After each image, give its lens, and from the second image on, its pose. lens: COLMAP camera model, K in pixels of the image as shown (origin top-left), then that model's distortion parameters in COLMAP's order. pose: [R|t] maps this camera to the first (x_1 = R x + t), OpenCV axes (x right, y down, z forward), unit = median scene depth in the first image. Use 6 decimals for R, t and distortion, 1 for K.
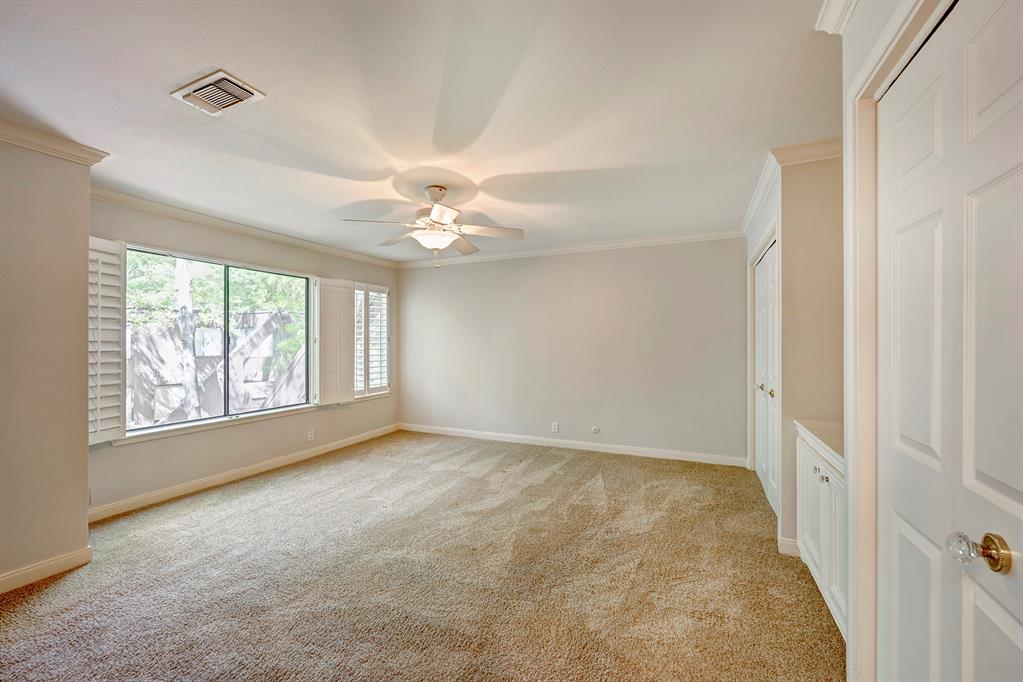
lens RADIAL K [[407.6, 0, 513.2], [0, 407.6, 341.5], [0, 0, 1]] dist [0.000201, -0.000061]
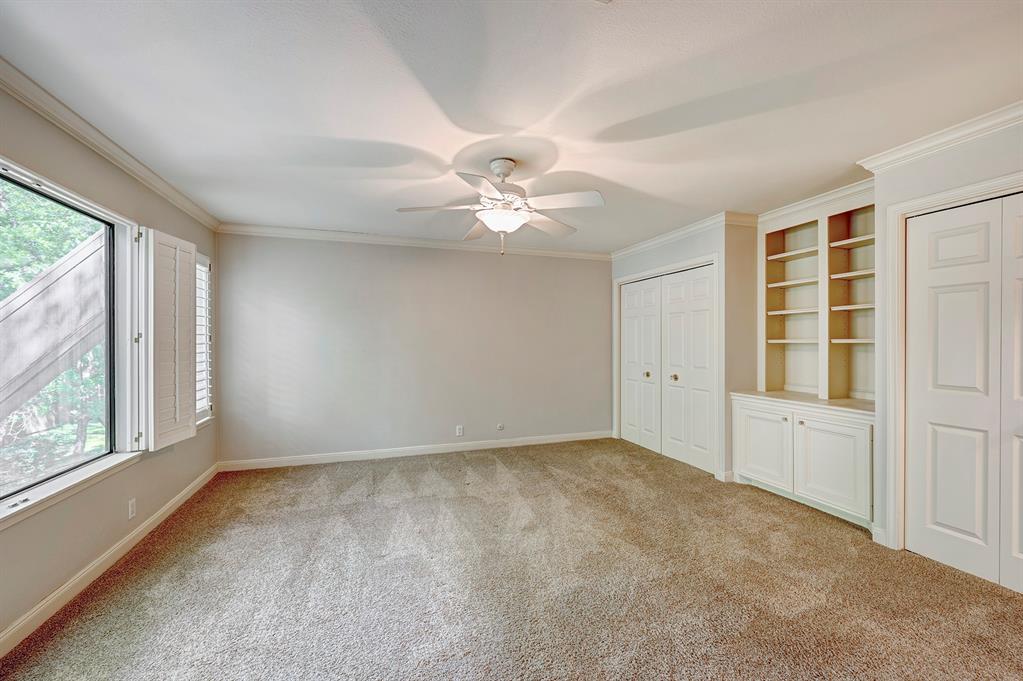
lens RADIAL K [[407.6, 0, 514.0], [0, 407.6, 342.9], [0, 0, 1]] dist [0.000201, -0.000061]
pose [[0.730176, -0.001447, 0.683258, -0.593833], [-0.000272, 0.999997, 0.002408, 0.002799], [-0.683259, -0.001944, 0.730173, 0.279994]]
